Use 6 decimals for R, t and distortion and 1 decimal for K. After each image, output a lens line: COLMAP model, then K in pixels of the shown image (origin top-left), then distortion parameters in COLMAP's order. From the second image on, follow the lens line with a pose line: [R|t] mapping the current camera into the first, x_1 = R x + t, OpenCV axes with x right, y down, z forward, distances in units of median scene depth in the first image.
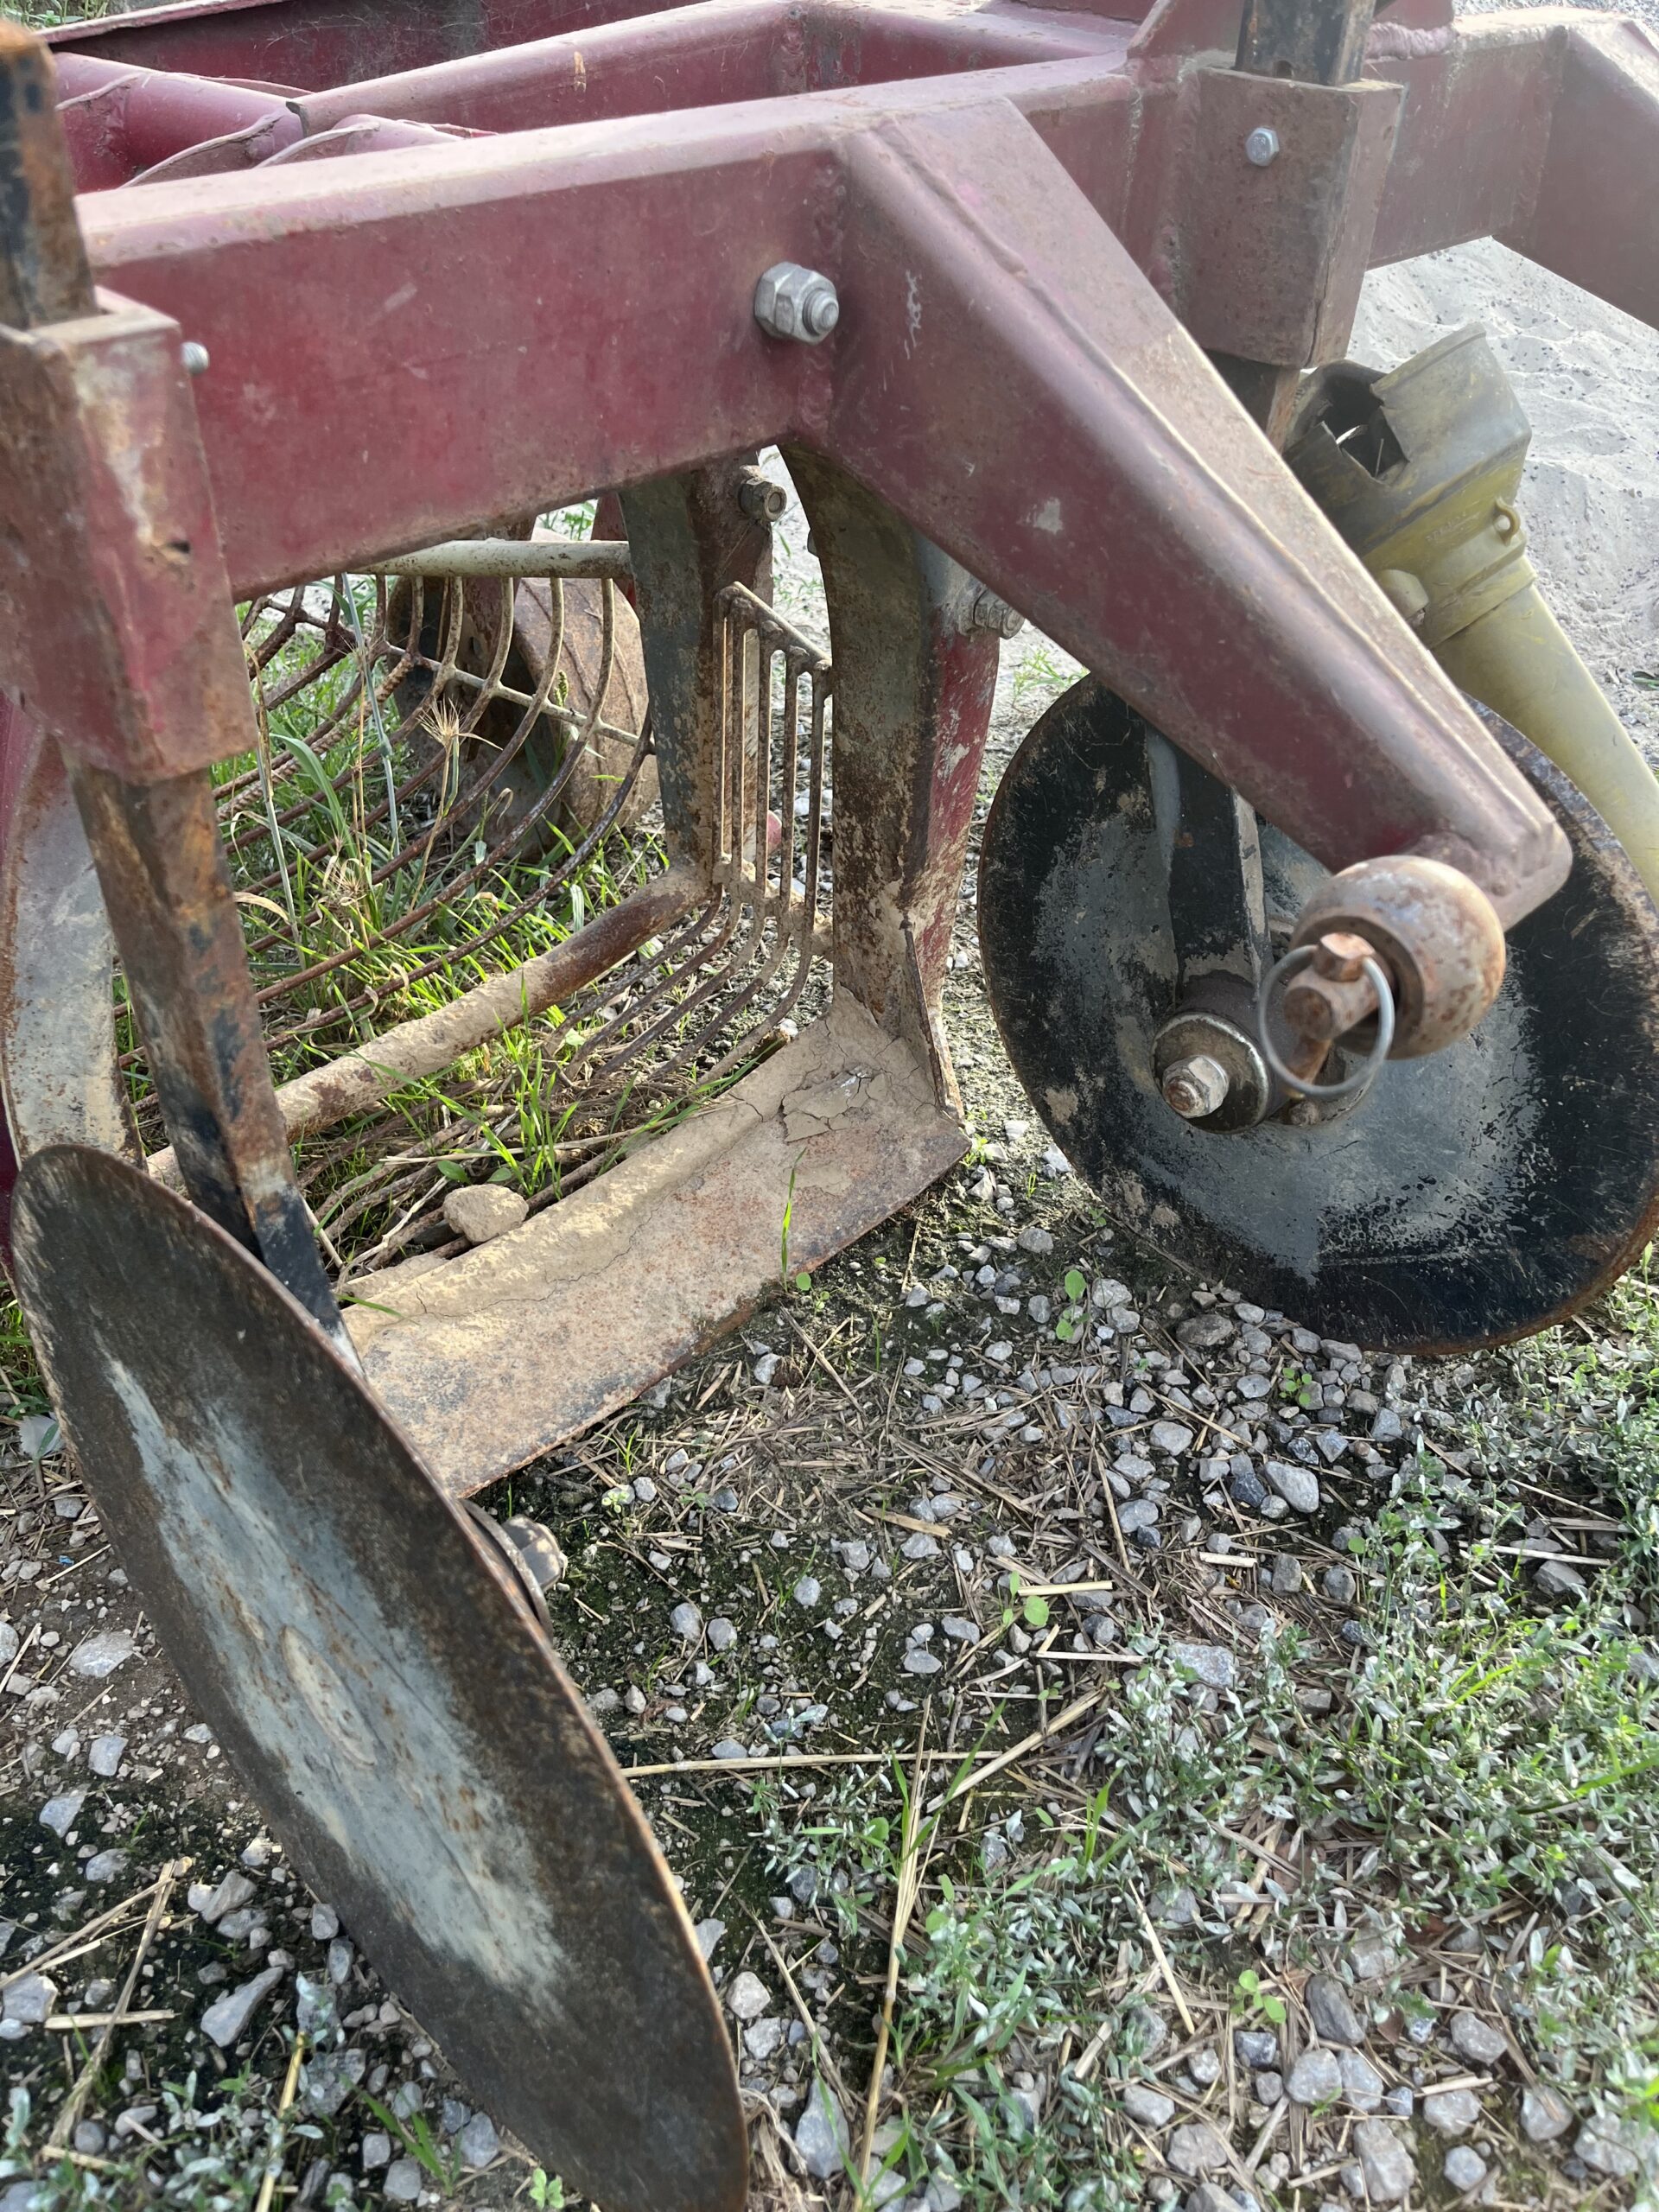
lens RADIAL K [[1699.4, 0, 824.3], [0, 1699.4, 1115.1], [0, 0, 1]] dist [0.001705, -0.003161]
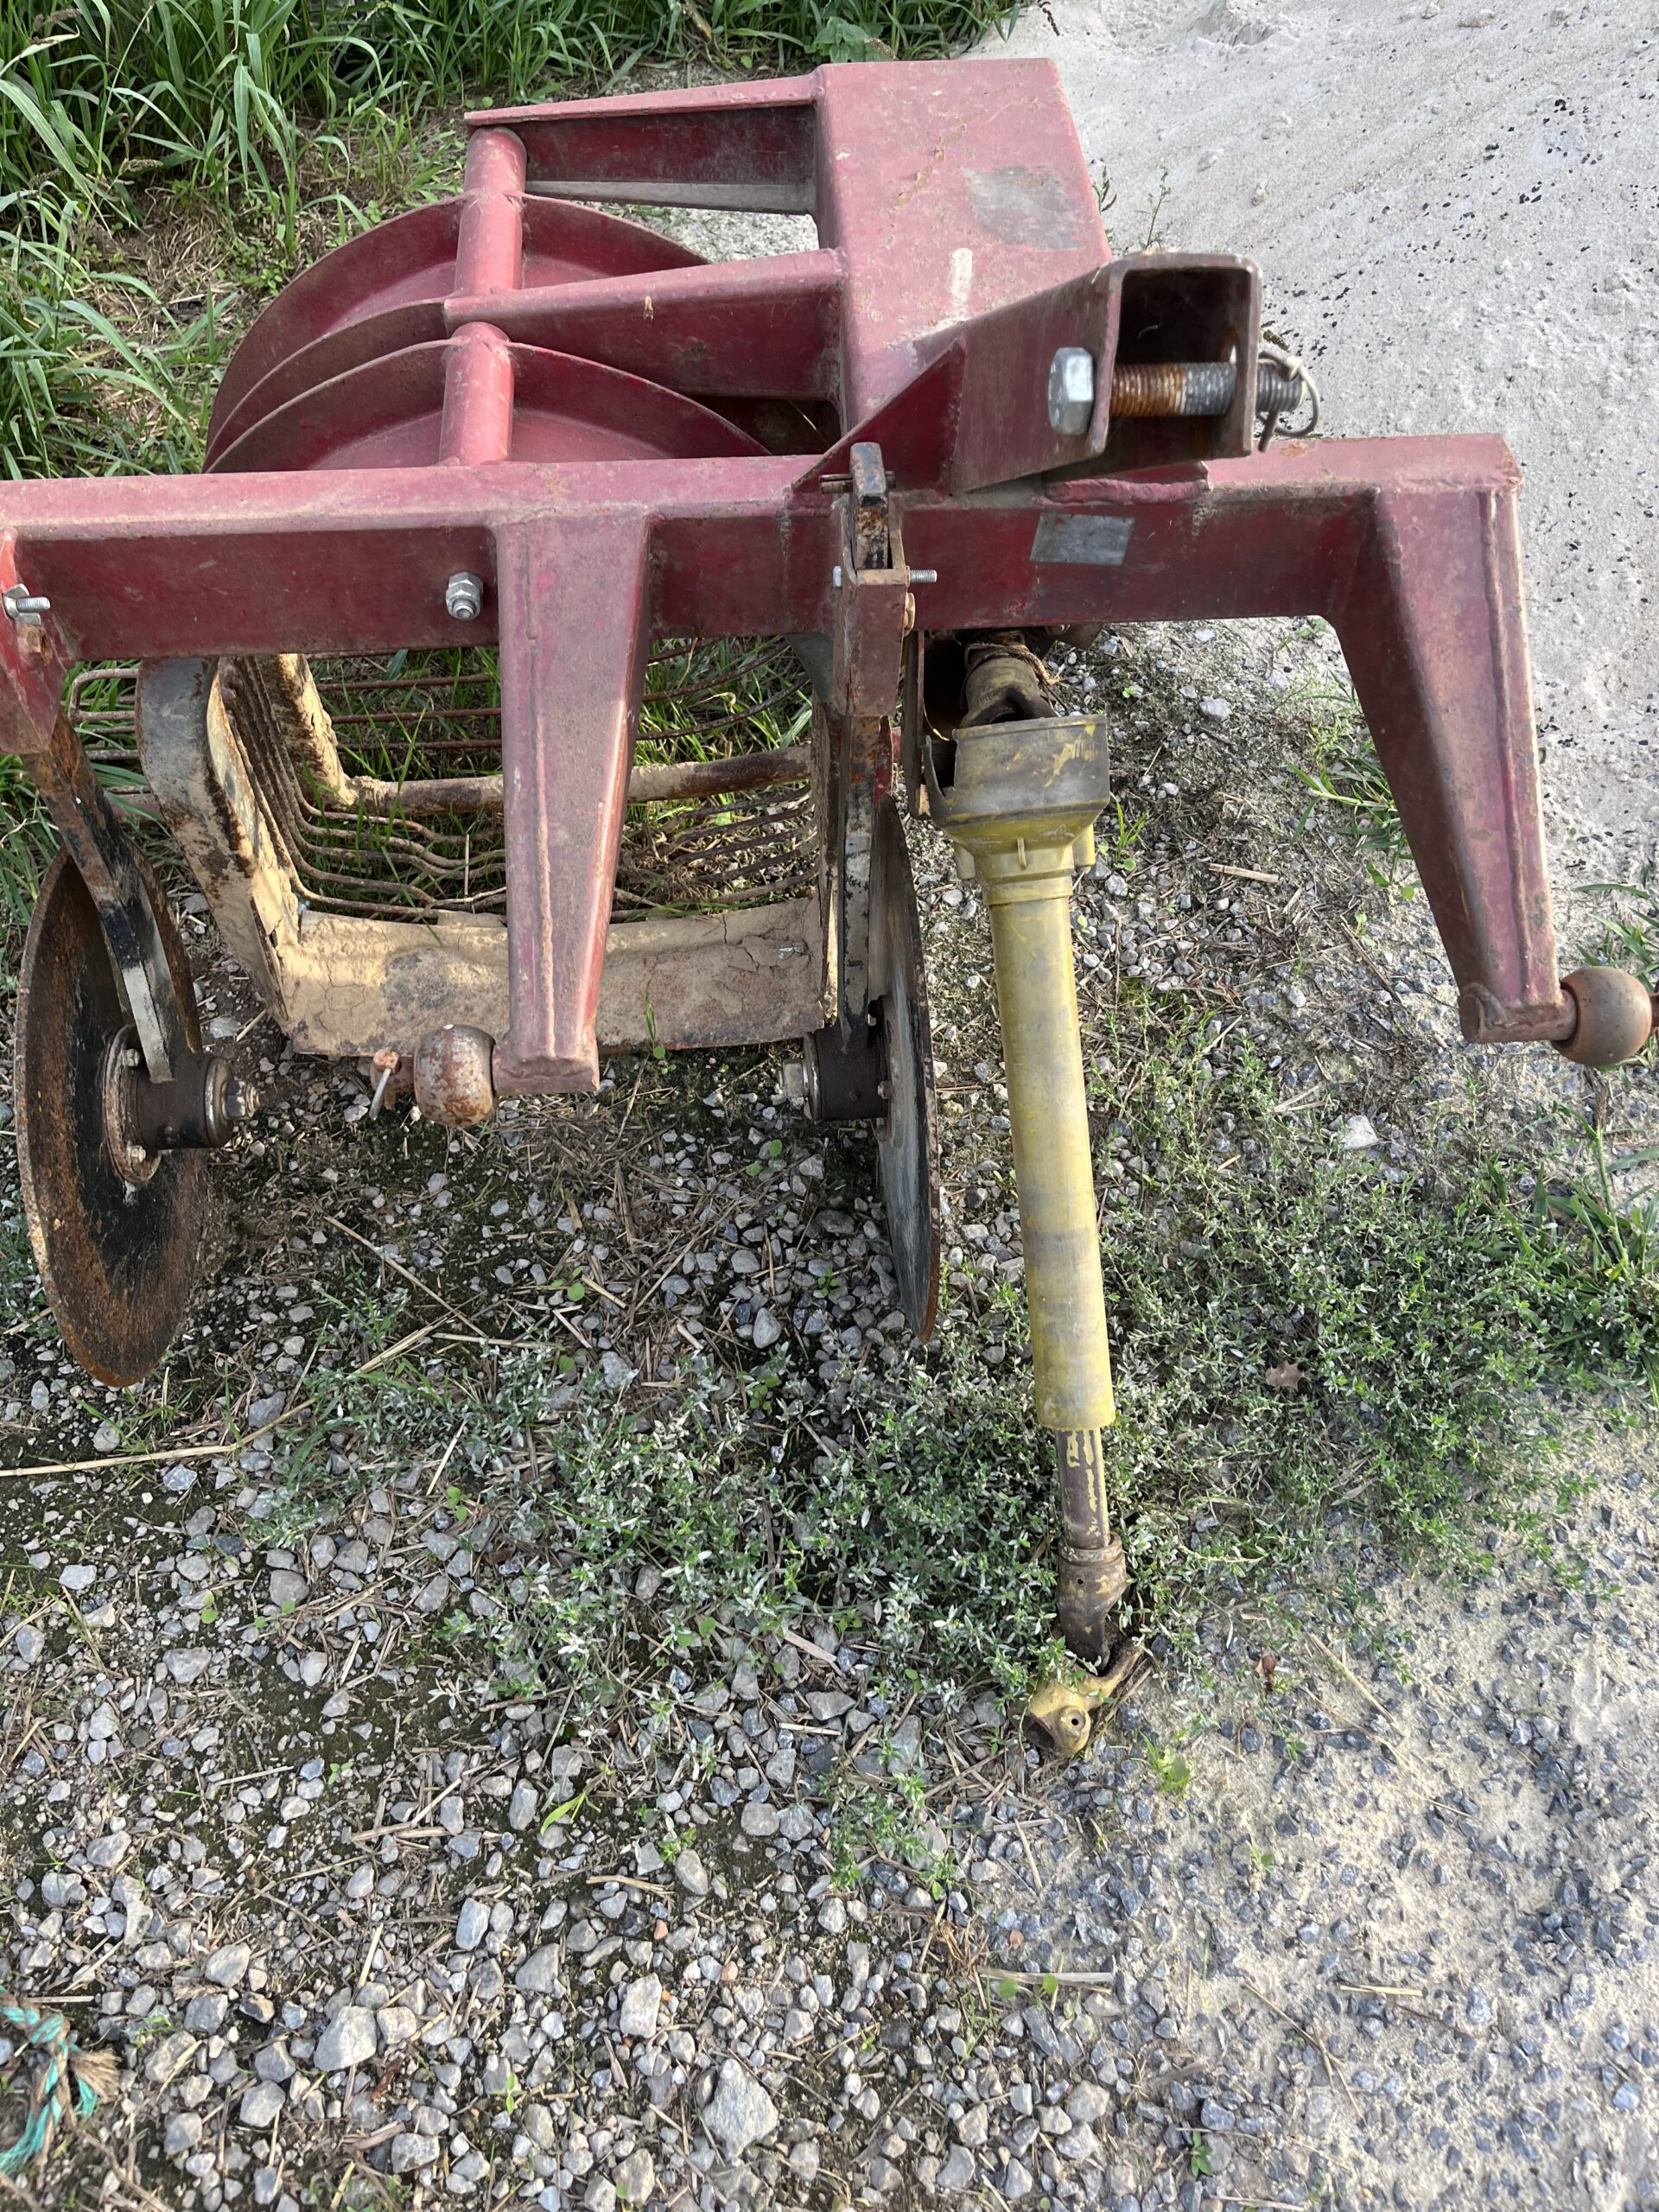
lens RADIAL K [[1699.4, 0, 831.4], [0, 1699.4, 1101.8], [0, 0, 1]] dist [0.001705, -0.003161]
pose [[0.759374, 0.527968, -0.380265, 0.822180], [-0.414936, 0.843126, 0.342005, -0.522706], [0.501179, -0.101924, 0.859320, -0.282025]]
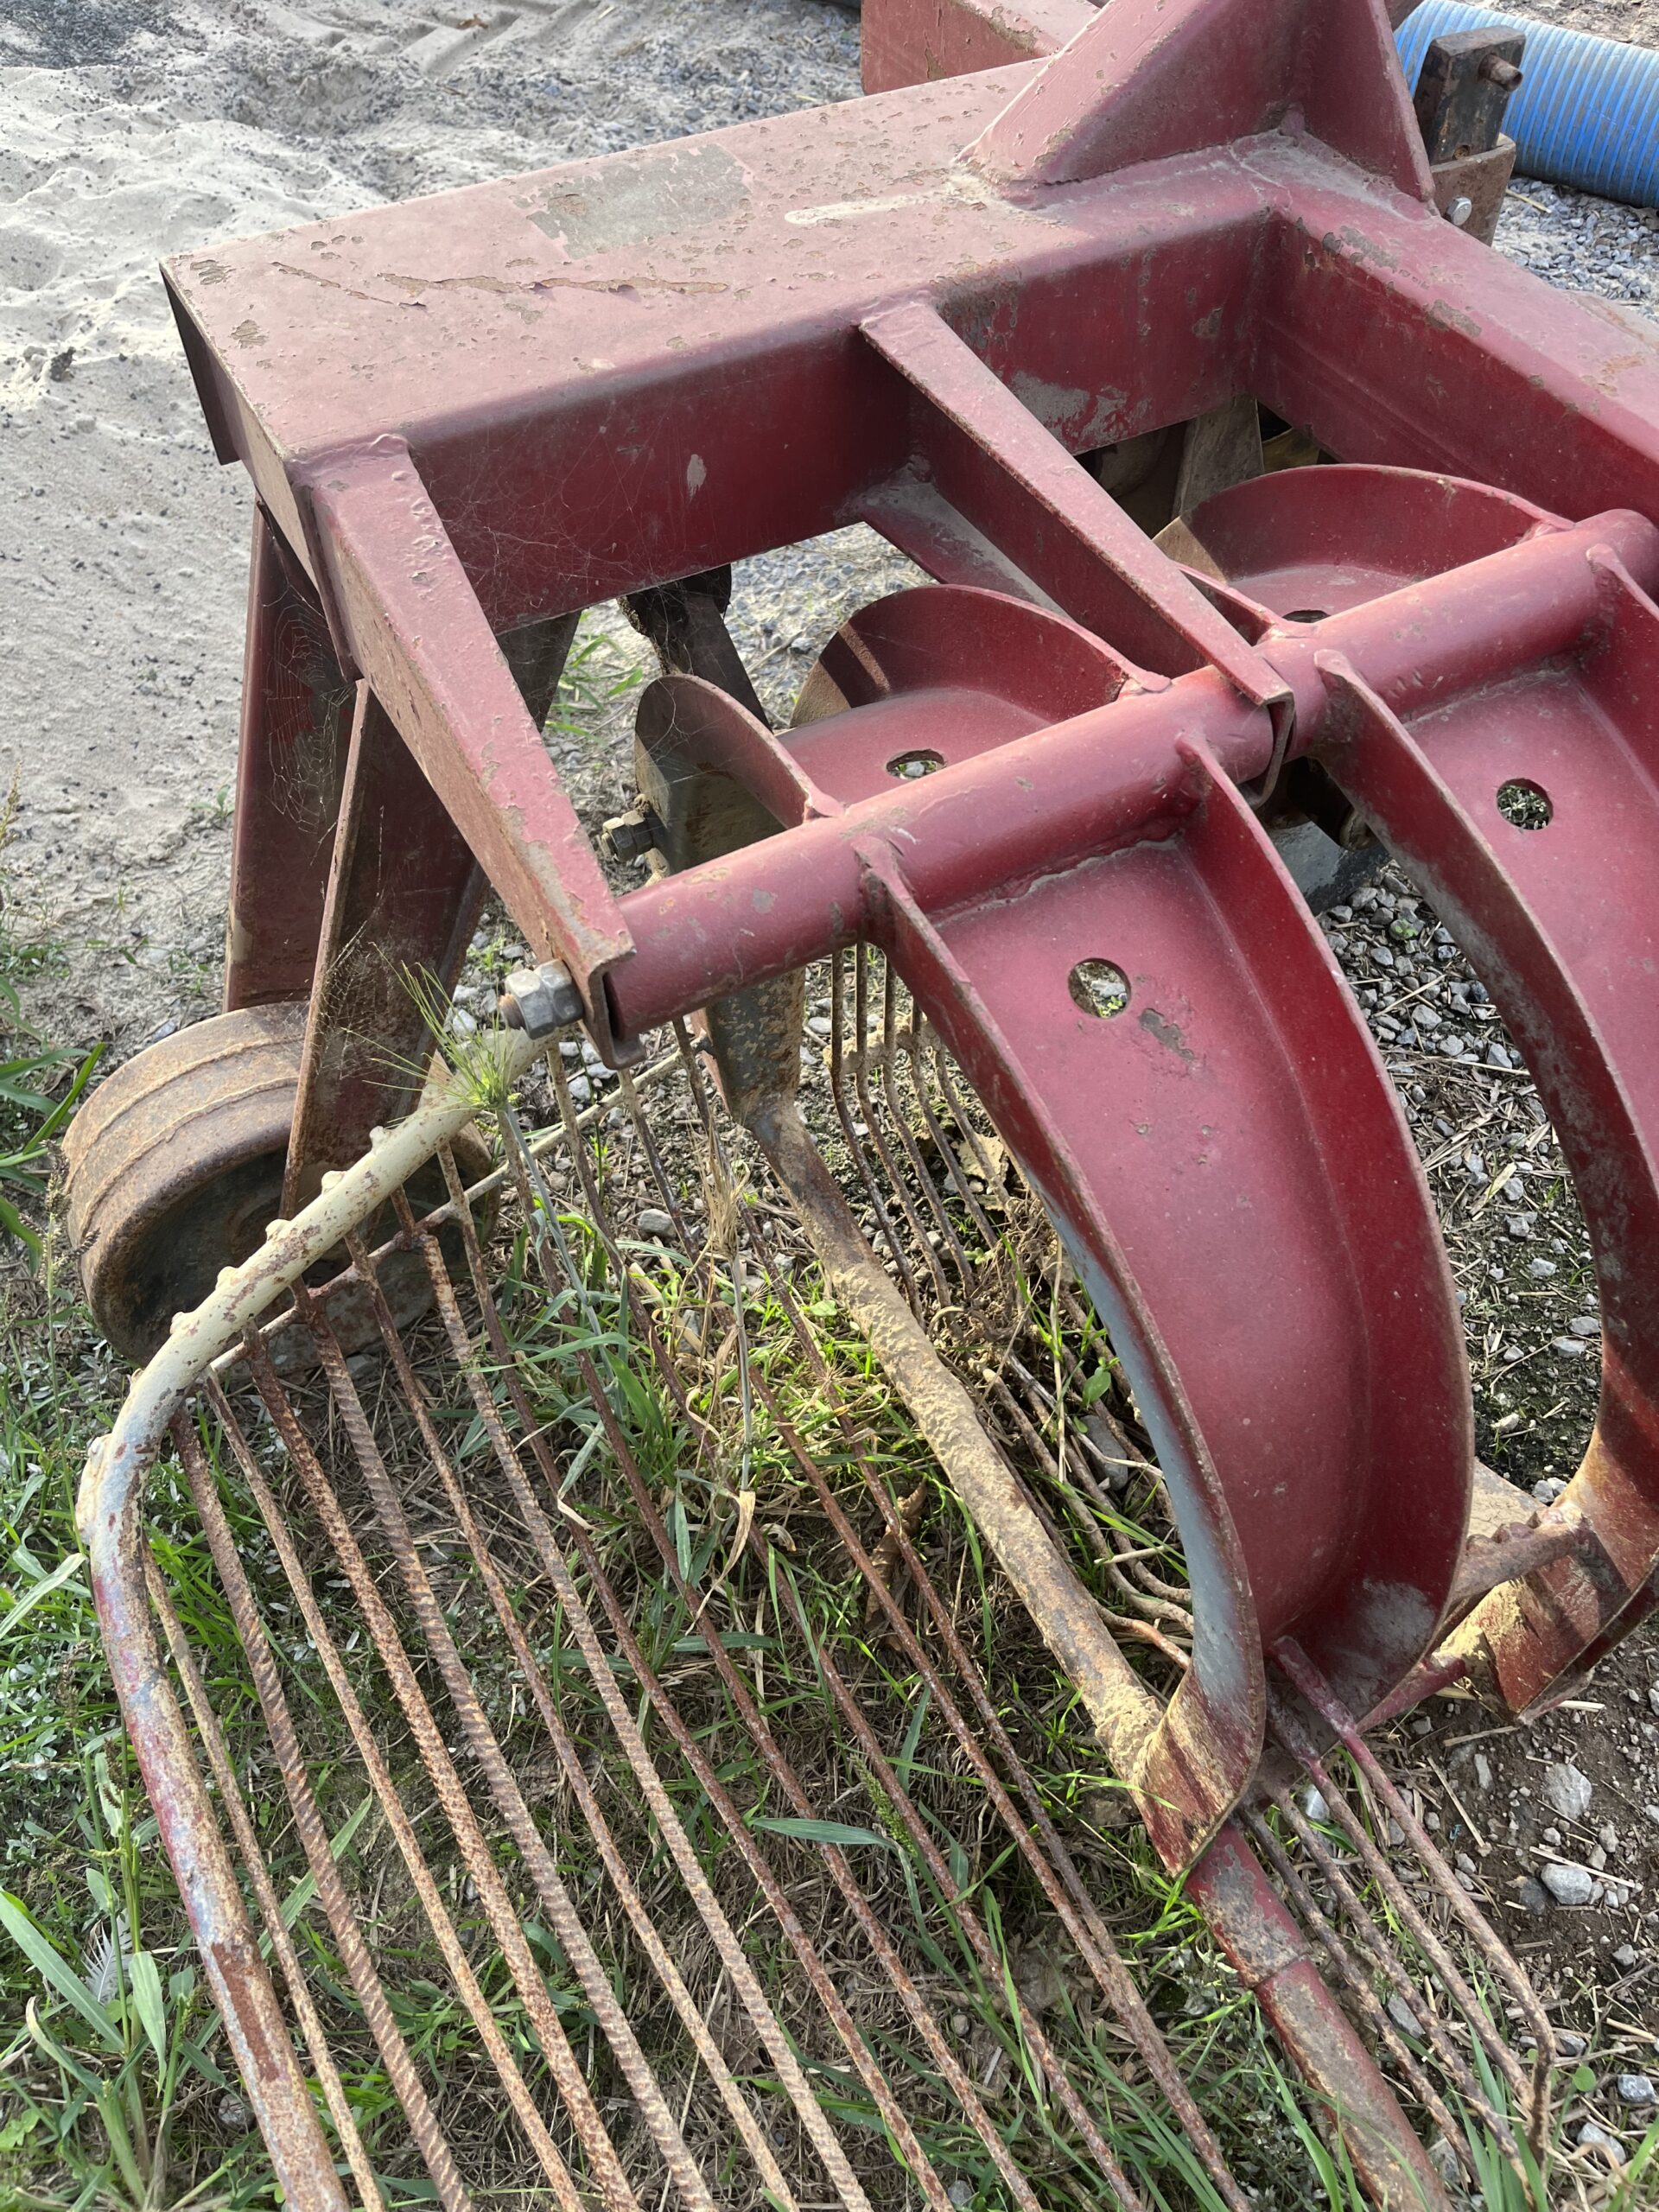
lens RADIAL K [[1699.4, 0, 828.7], [0, 1699.4, 1108.5], [0, 0, 1]] dist [0.001705, -0.003161]
pose [[0.277469, -0.780634, 0.560019, -0.823939], [0.606373, 0.594432, 0.528168, -0.855231], [-0.745200, 0.193030, 0.638292, 0.521773]]
